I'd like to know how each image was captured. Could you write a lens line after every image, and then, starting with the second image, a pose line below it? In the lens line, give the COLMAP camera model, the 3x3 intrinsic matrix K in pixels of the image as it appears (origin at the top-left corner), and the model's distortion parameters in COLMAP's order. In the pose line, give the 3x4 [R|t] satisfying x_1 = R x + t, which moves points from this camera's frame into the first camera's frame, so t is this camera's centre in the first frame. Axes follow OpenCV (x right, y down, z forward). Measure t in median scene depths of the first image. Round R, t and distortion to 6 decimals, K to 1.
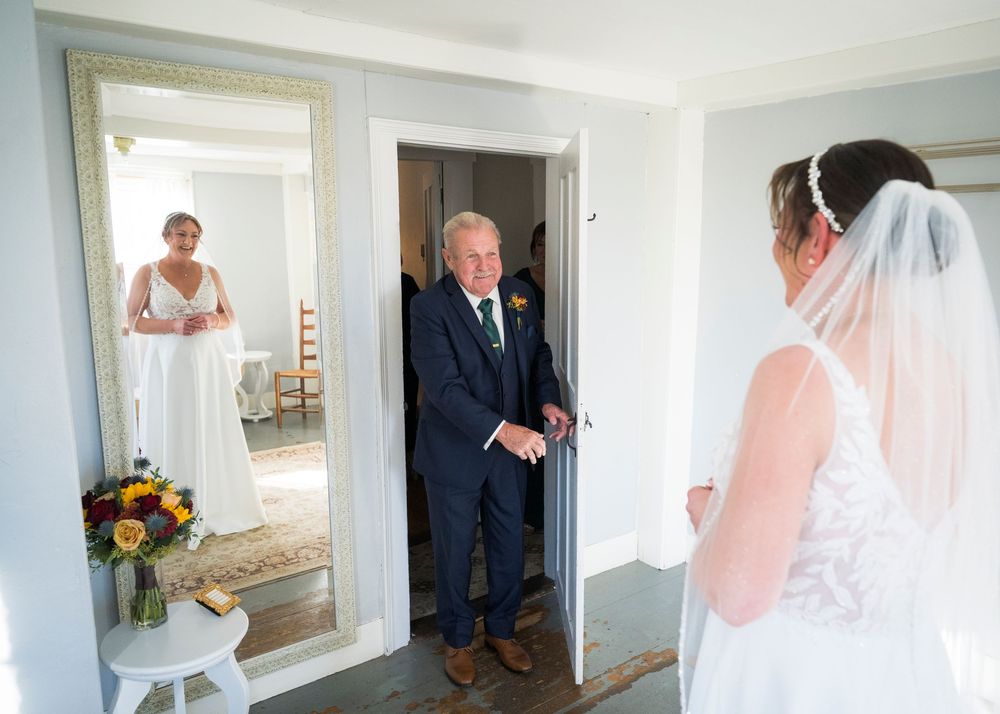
lens RADIAL K [[764.9, 0, 500.1], [0, 764.9, 359.0], [0, 0, 1]] dist [0.007658, -0.007913]
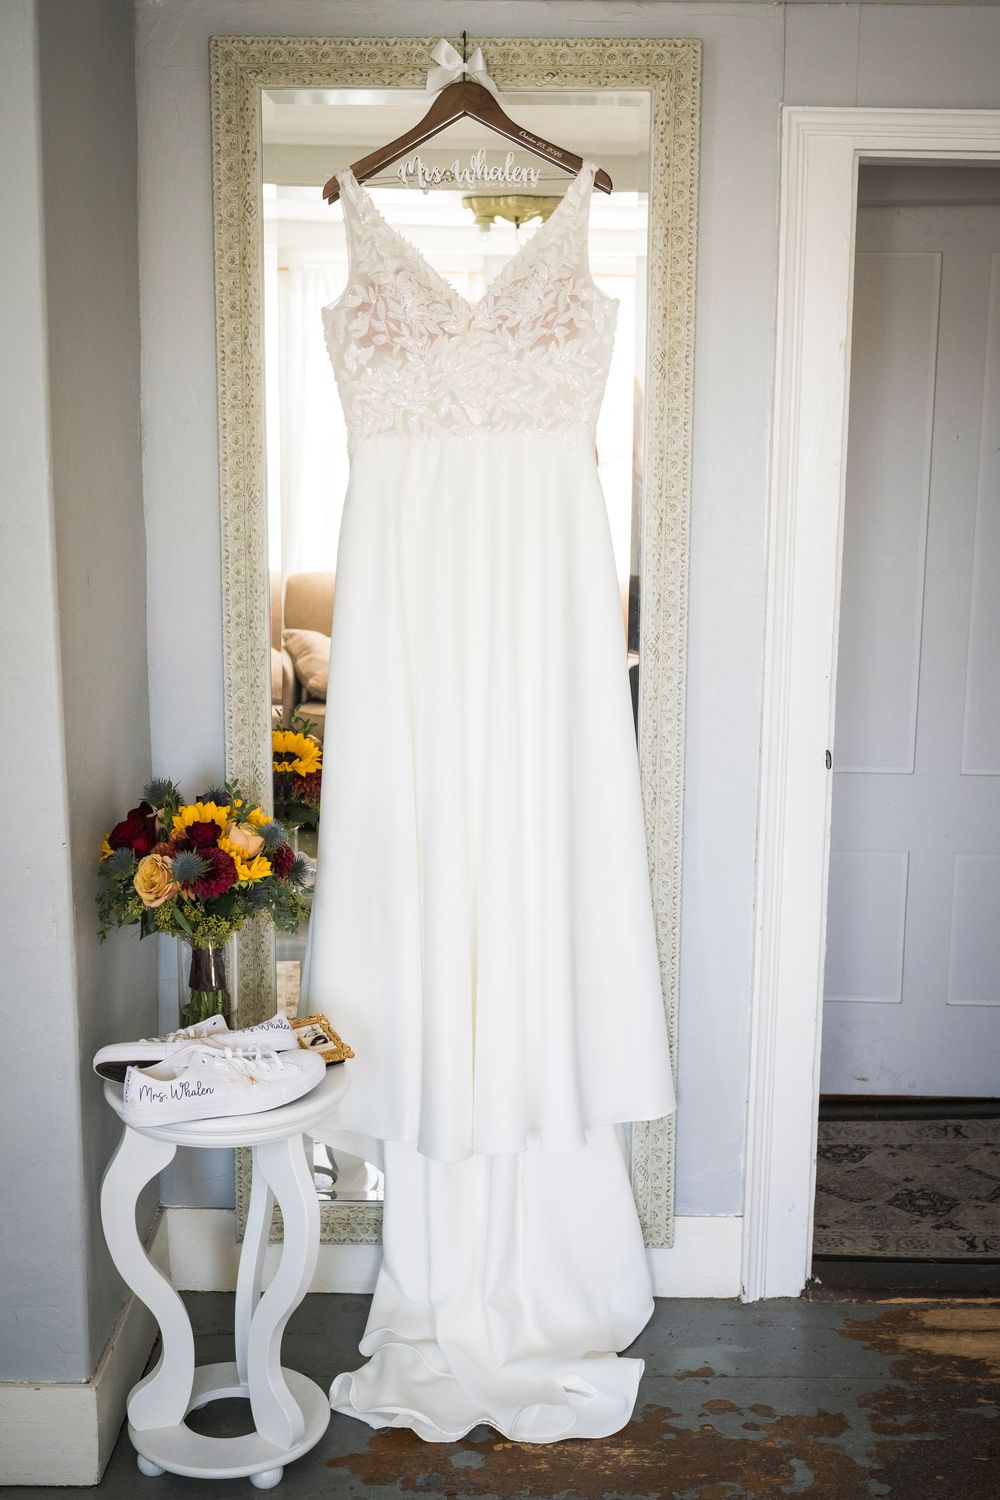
lens RADIAL K [[1846.9, 0, 631.1], [0, 1846.9, 788.9], [0, 0, 1]] dist [-0.003000, 0.000000]
pose [[0.781504, 0.124269, -0.611398, 0.477309], [-0.110953, 0.992024, 0.059810, 0.028842], [0.613954, 0.021095, 0.789060, 0.093298]]
